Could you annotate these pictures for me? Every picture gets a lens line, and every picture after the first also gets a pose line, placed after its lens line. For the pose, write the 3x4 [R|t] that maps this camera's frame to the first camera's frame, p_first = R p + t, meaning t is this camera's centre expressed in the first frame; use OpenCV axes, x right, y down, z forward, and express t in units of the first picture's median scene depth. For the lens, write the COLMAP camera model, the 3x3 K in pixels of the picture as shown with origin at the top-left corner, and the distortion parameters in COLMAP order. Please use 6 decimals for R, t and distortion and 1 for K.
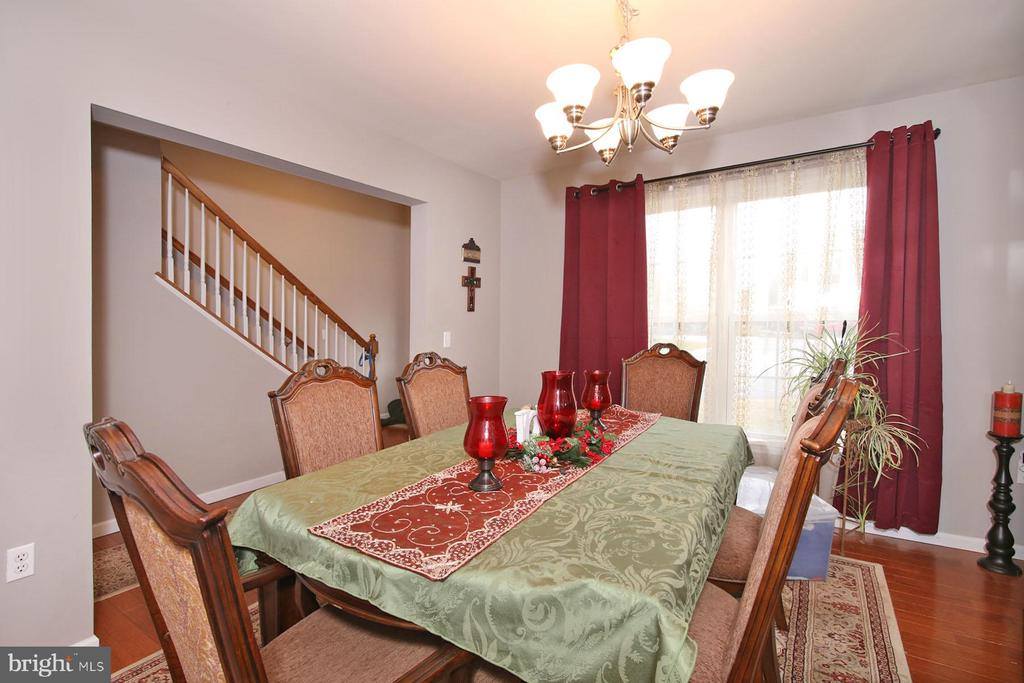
lens RADIAL K [[477.0, 0, 520.2], [0, 477.0, 320.6], [0, 0, 1]] dist [0.005221, -0.000486]
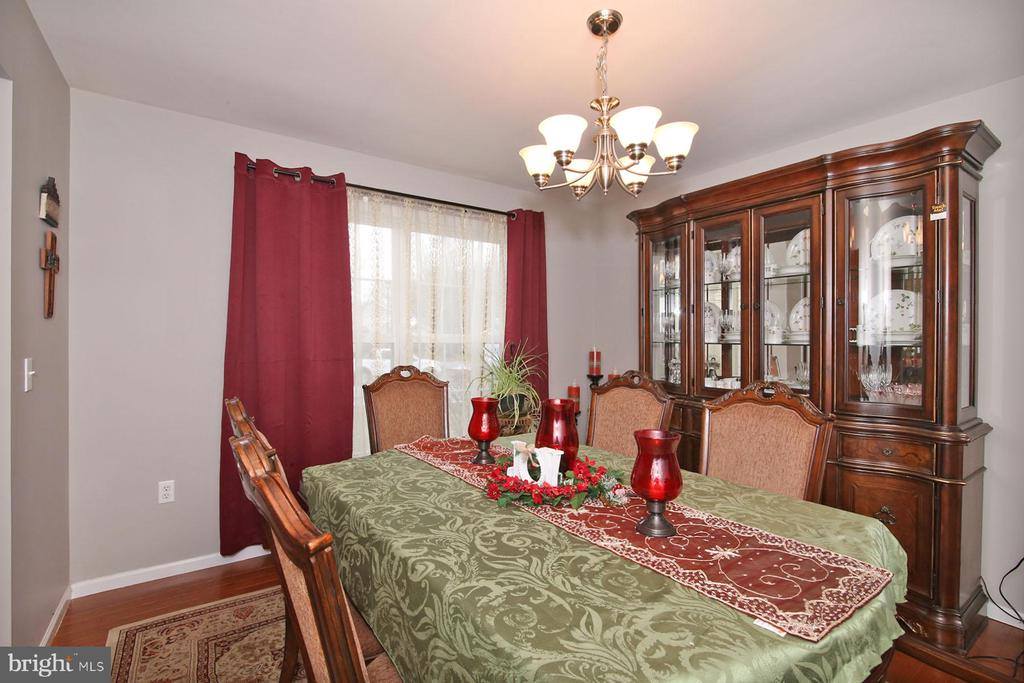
lens RADIAL K [[477.0, 0, 520.2], [0, 477.0, 320.6], [0, 0, 1]] dist [0.005221, -0.000486]
pose [[0.379540, 0.043865, 0.924135, -0.540349], [-0.014328, 0.999034, -0.041536, -0.006205], [-0.925065, 0.002523, 0.379802, 0.467301]]
